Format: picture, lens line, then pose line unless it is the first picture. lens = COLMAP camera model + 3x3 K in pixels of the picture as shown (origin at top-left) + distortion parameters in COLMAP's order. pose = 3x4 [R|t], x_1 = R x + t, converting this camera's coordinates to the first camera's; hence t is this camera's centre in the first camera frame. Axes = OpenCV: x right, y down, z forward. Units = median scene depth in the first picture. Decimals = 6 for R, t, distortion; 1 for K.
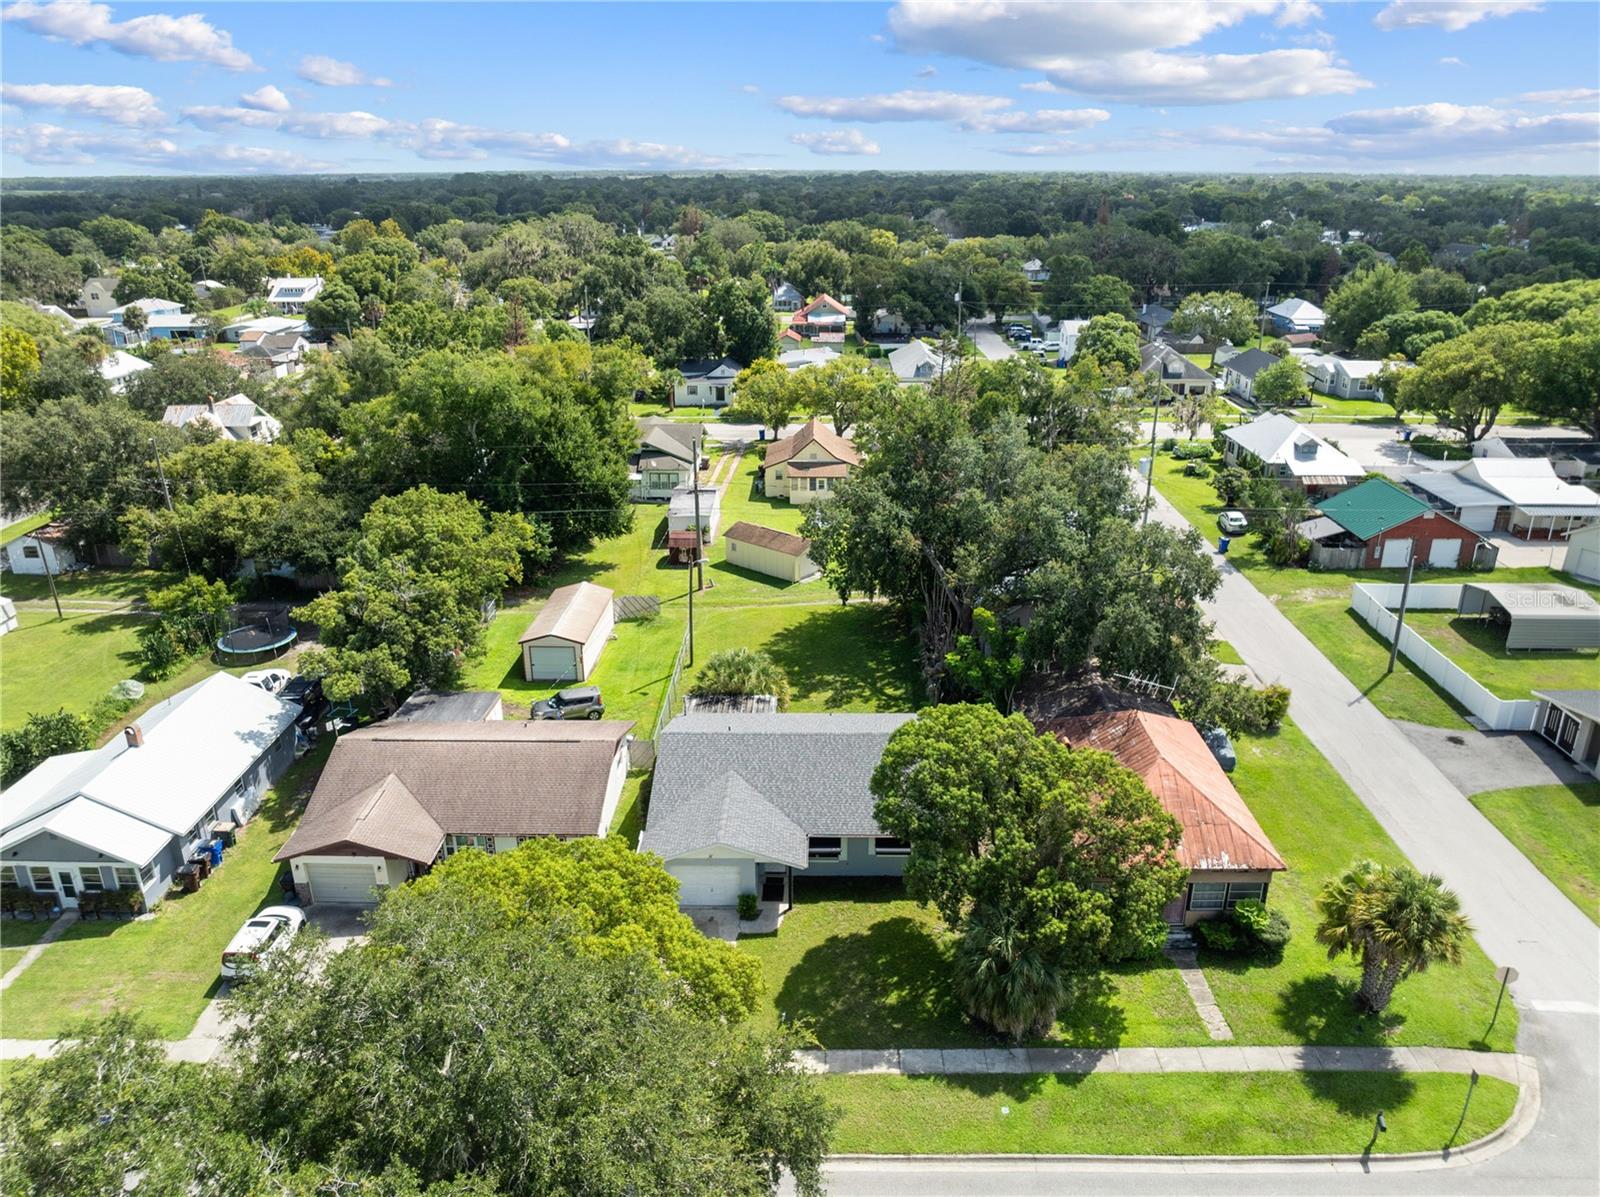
lens RADIAL K [[1124.7, 0, 800.0], [0, 1124.7, 598.5], [0, 0, 1]] dist [-0.052531, 0.025823]
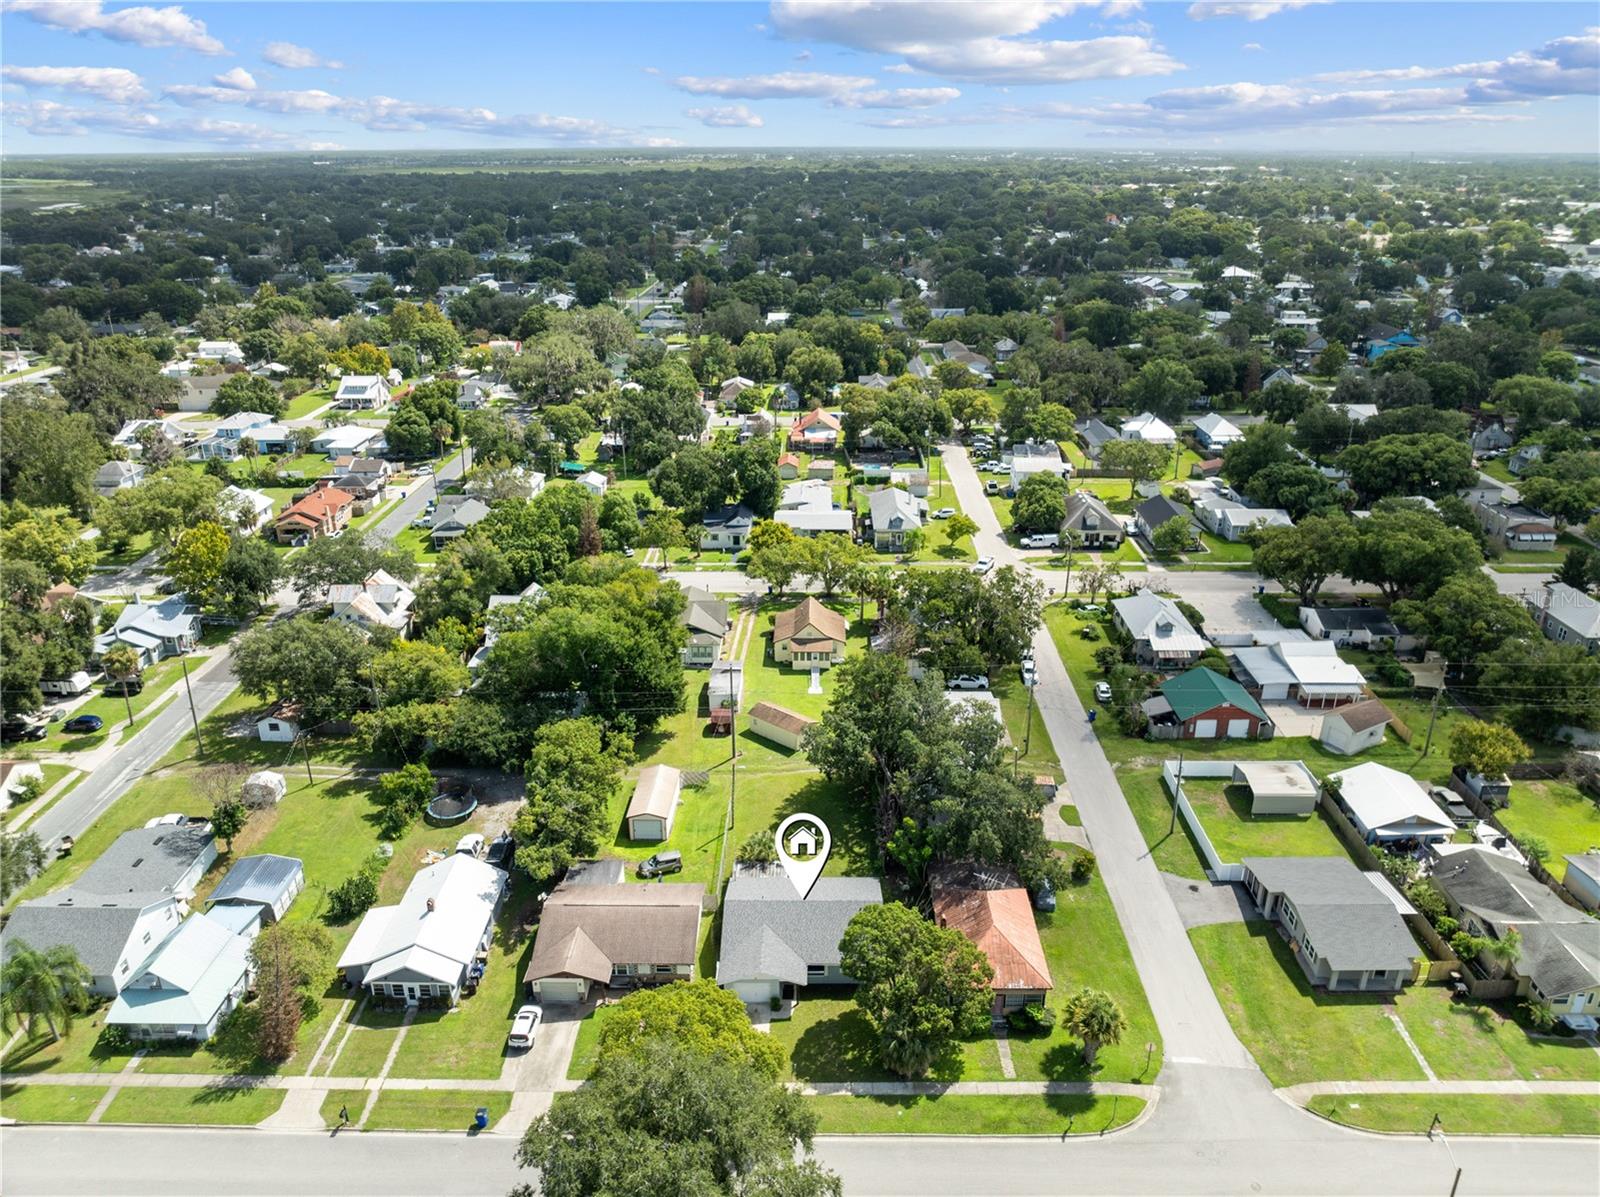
lens RADIAL K [[1126.4, 0, 800.0], [0, 1126.4, 598.5], [0, 0, 1]] dist [-0.028784, -0.032395]
pose [[0.999992, -0.000747, 0.003874, -0.008745], [0.000657, 0.999735, 0.023019, -0.346365], [-0.003890, -0.023016, 0.999728, -0.673425]]
